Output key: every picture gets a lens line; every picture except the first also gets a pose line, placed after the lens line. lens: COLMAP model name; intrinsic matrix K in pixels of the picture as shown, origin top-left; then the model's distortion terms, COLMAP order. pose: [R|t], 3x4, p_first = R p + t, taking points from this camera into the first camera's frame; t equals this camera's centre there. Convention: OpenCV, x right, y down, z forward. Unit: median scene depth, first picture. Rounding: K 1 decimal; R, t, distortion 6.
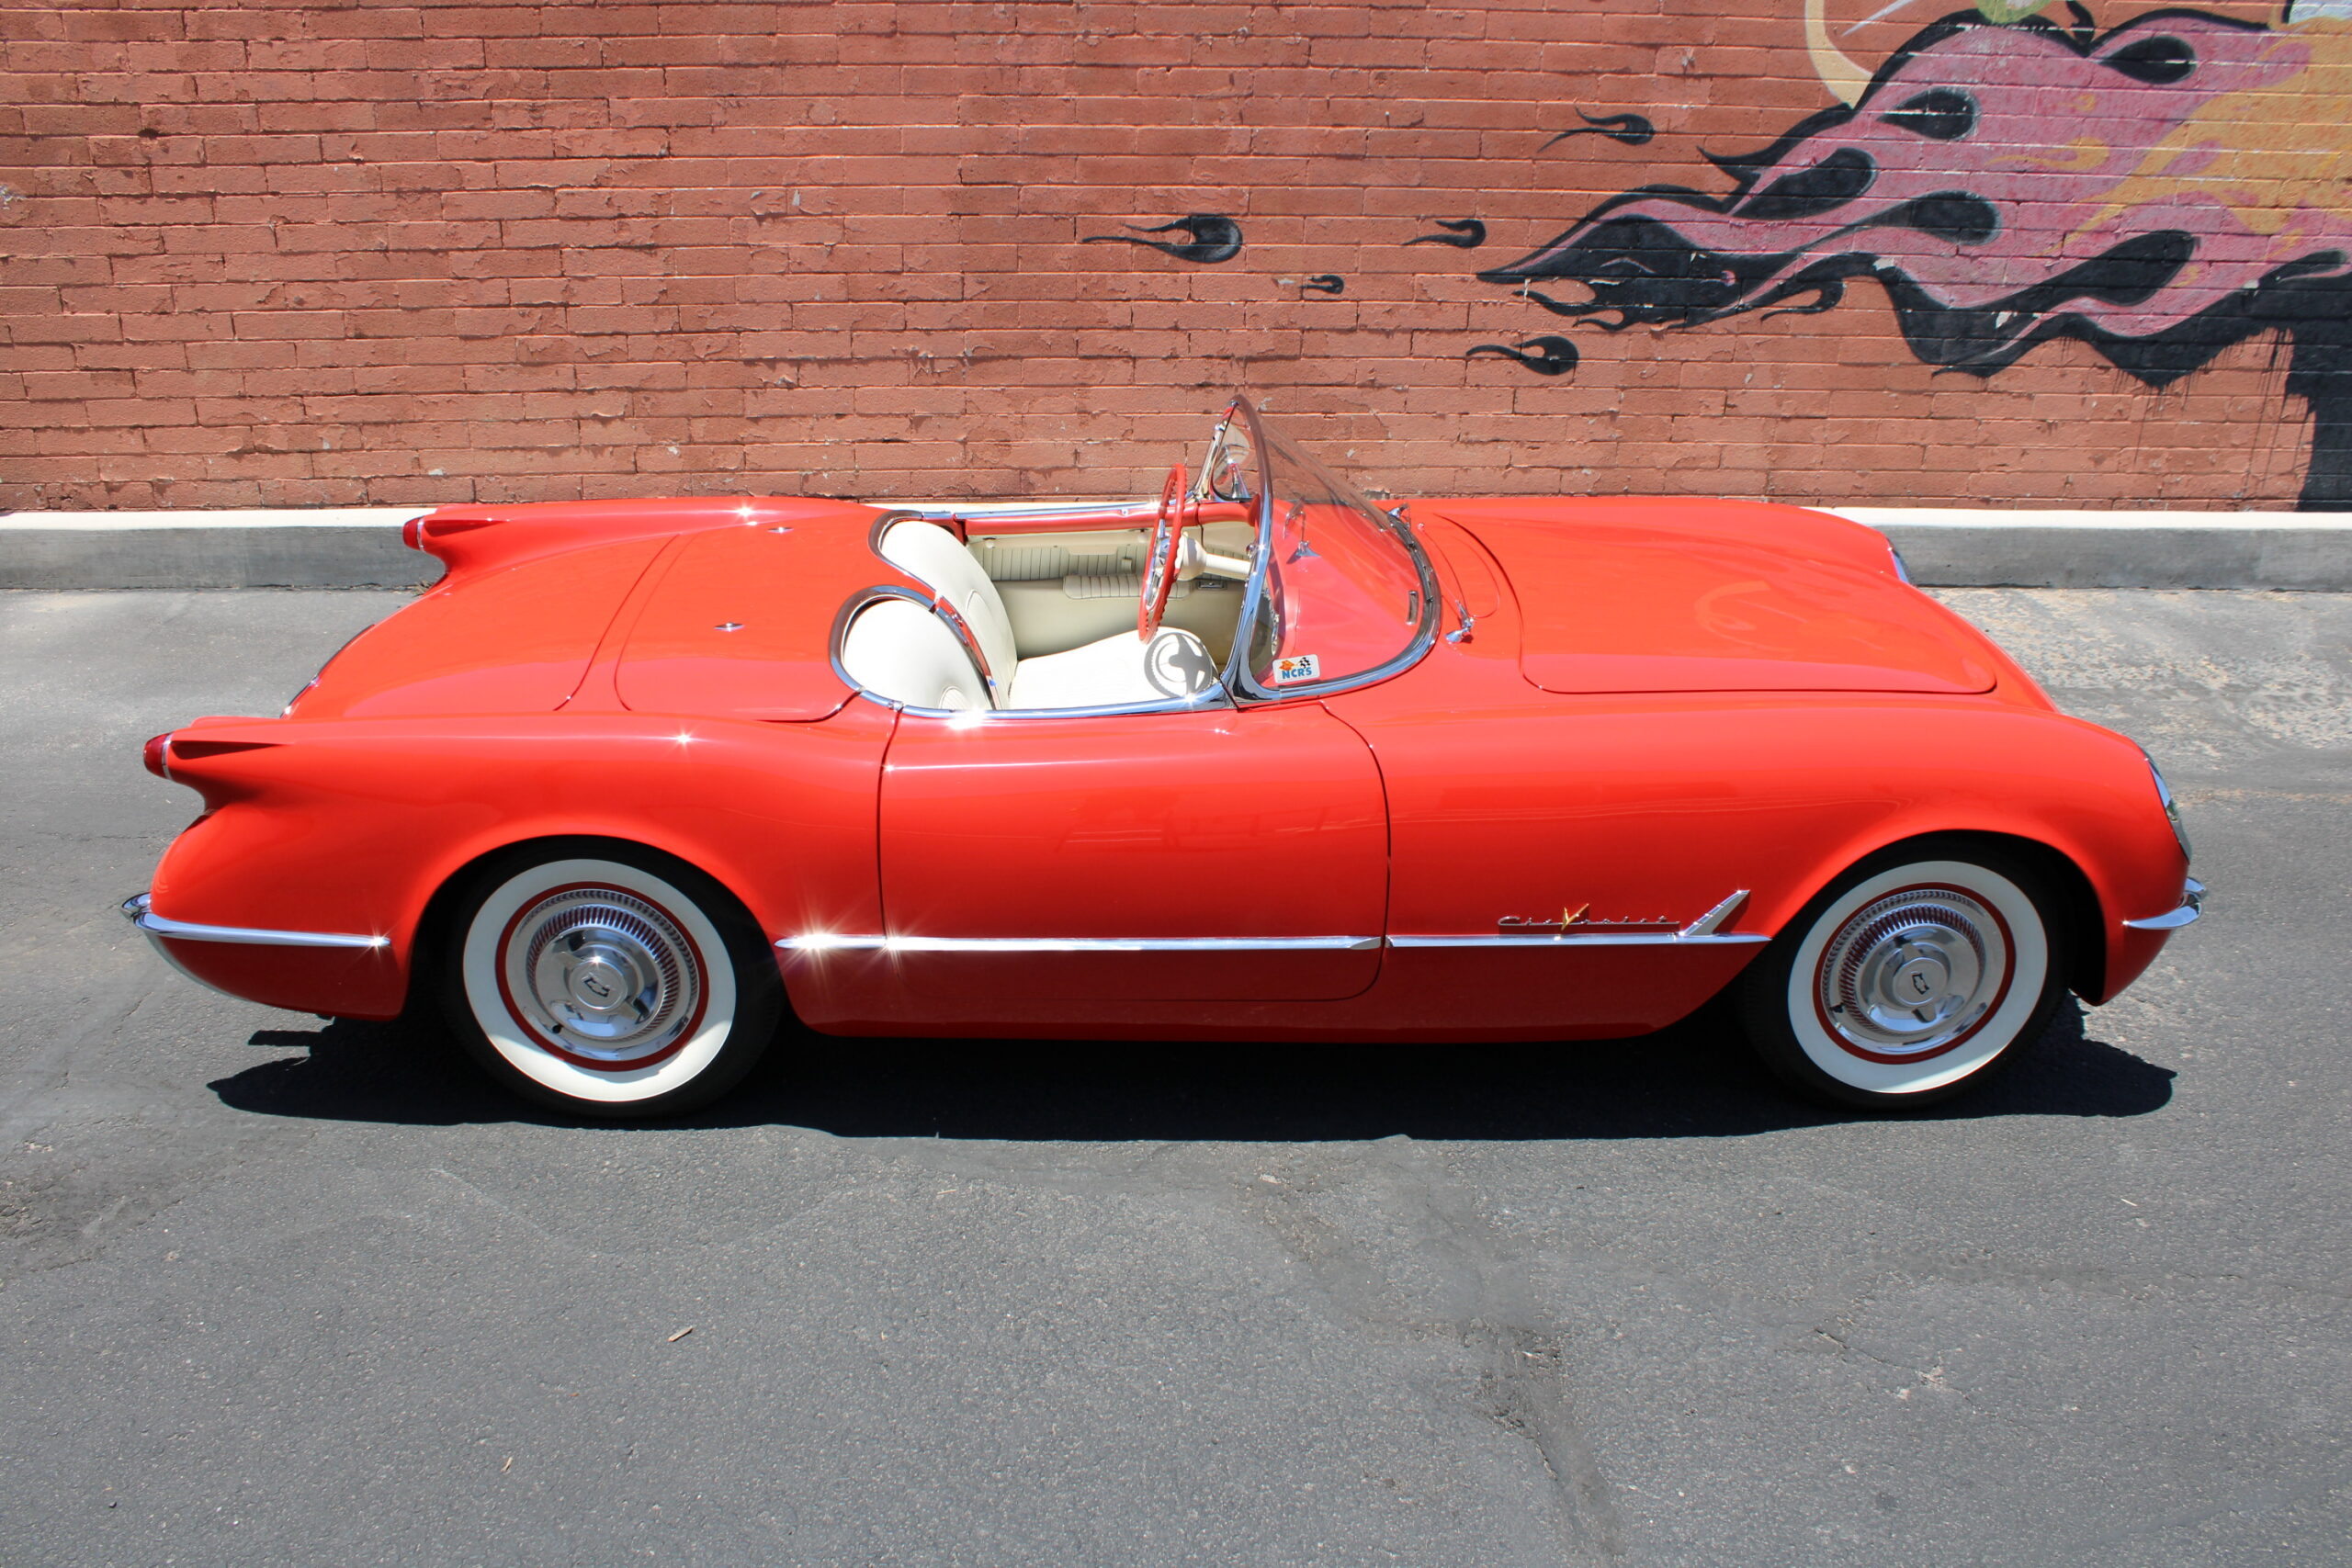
lens RADIAL K [[1979.3, 0, 1163.6], [0, 1979.3, 793.8], [0, 0, 1]] dist [-0.159310, 0.141381]
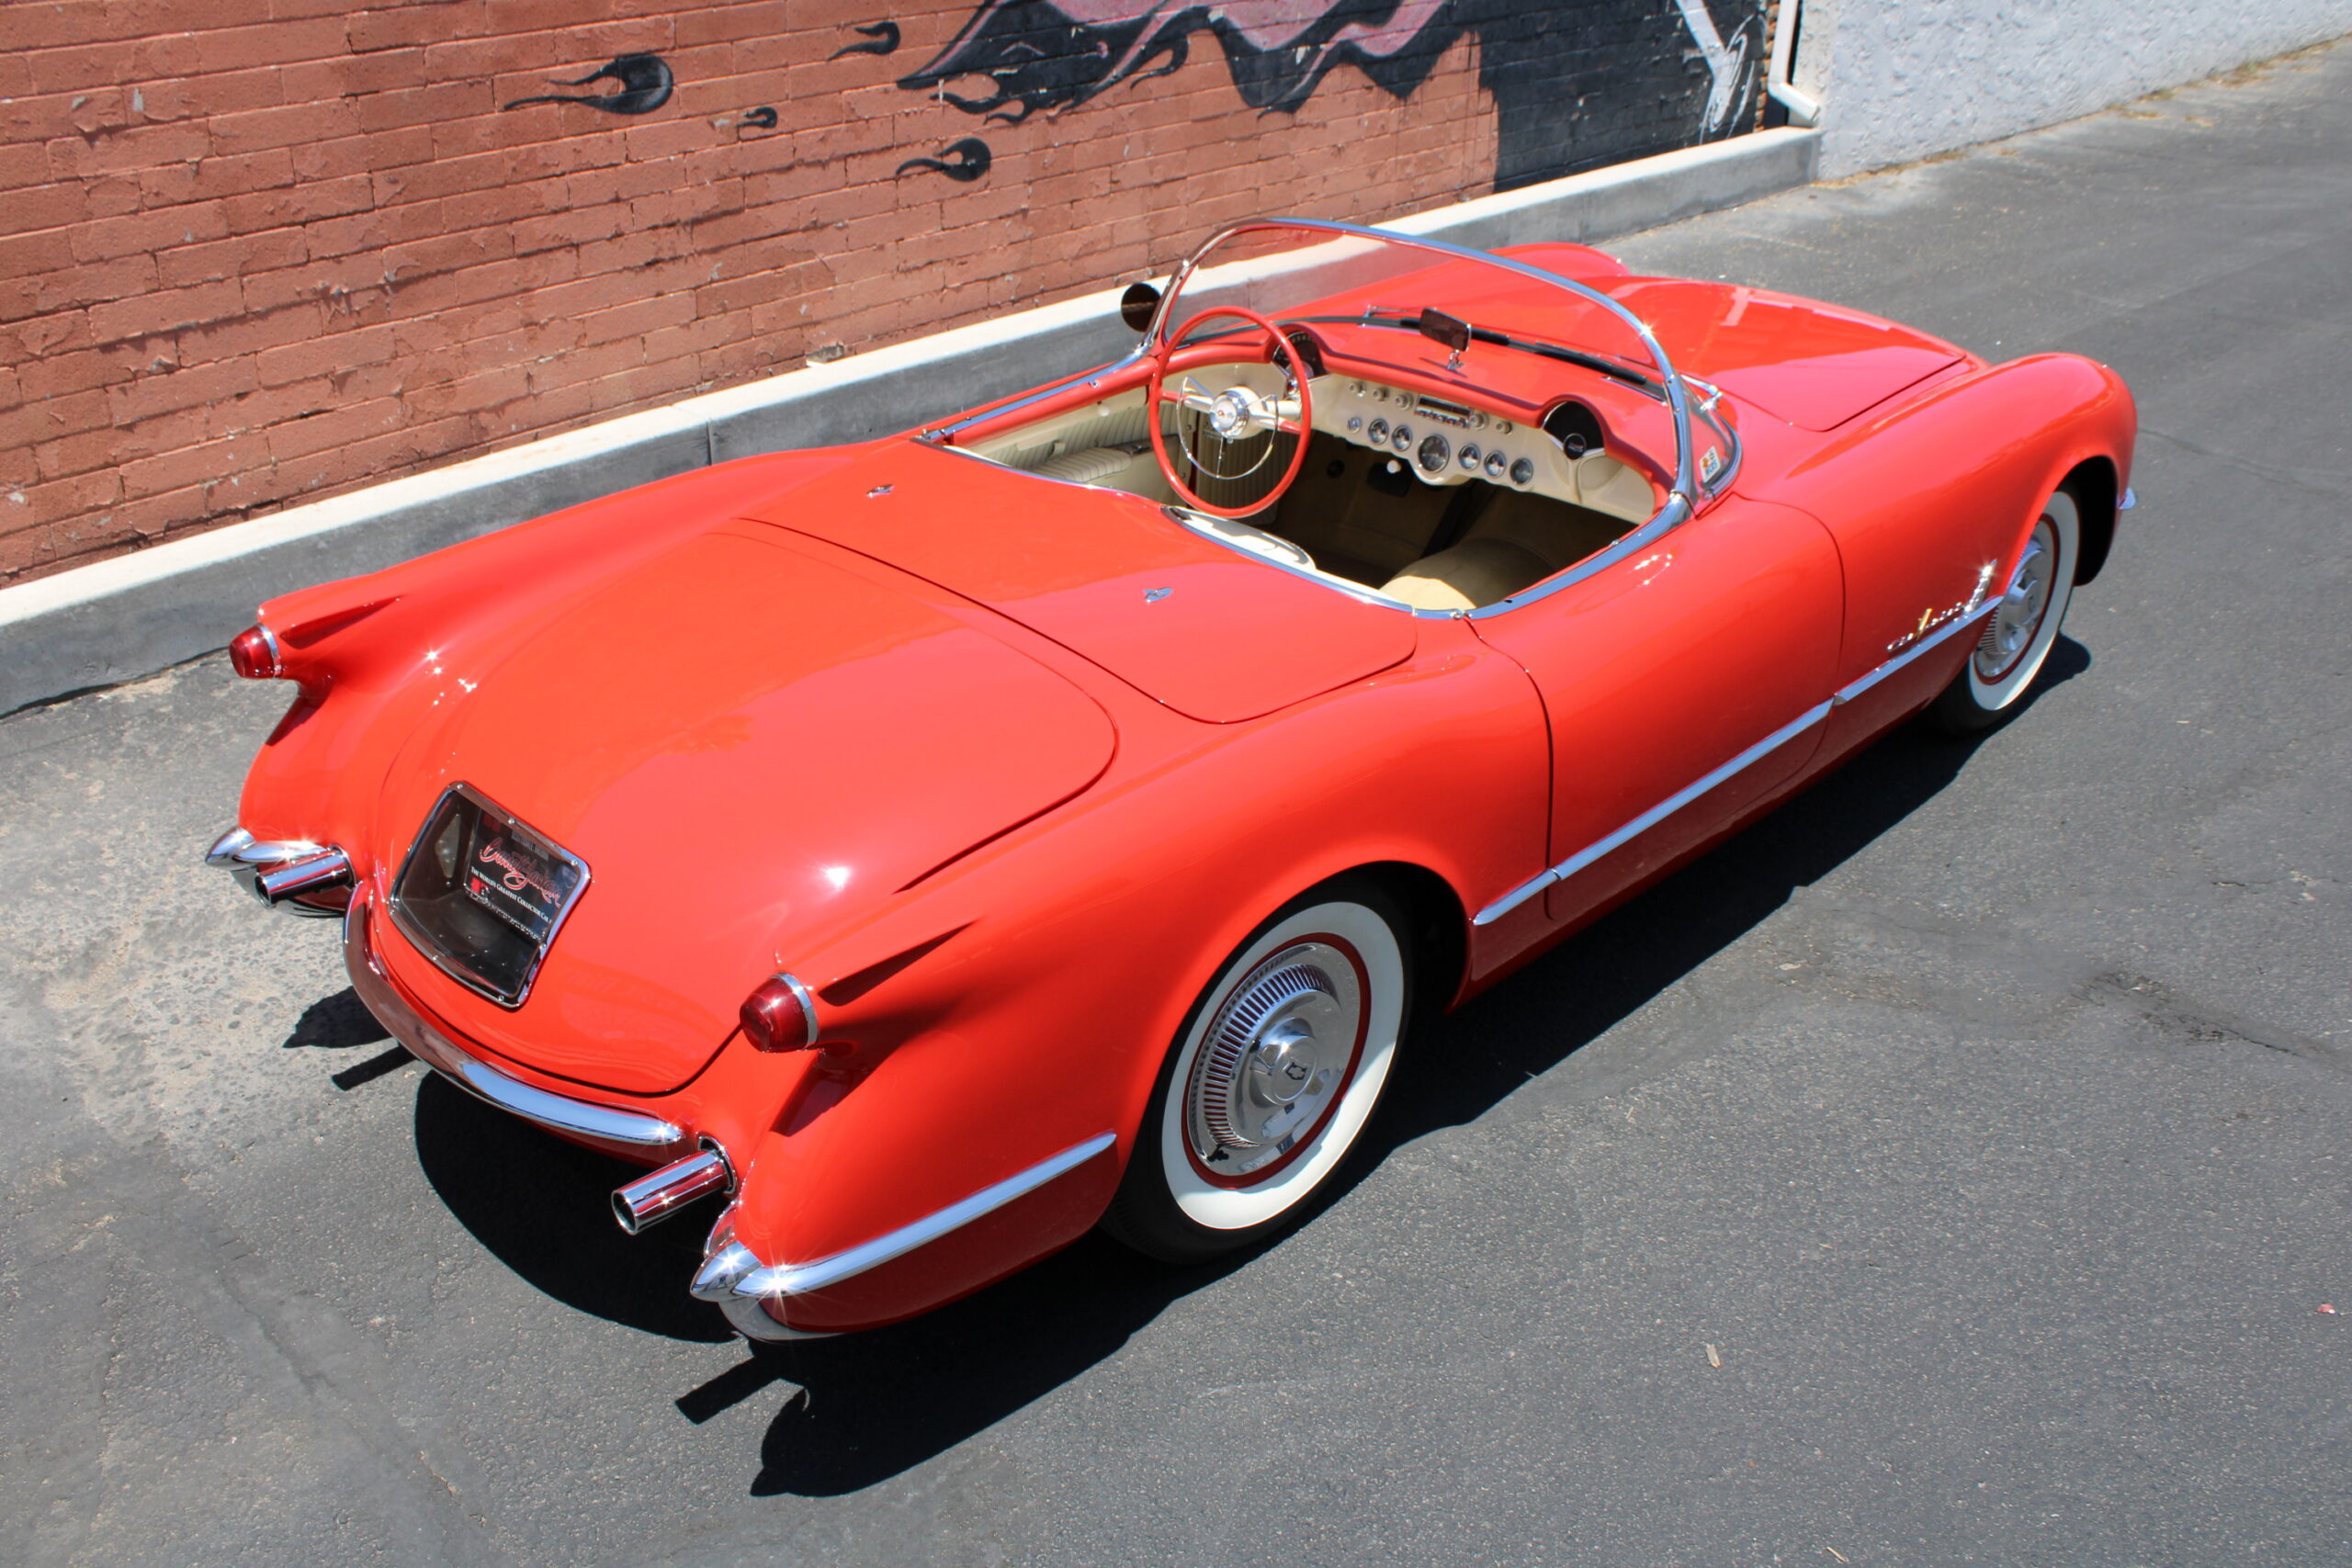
lens RADIAL K [[2112.6, 0, 1171.4], [0, 2112.6, 764.2], [0, 0, 1]] dist [-0.156428, 0.159258]
pose [[0.723777, -0.323386, 0.609564, -0.434139], [0.284649, 0.944643, 0.163169, -0.091261], [-0.628587, 0.055414, 0.775763, 0.201042]]
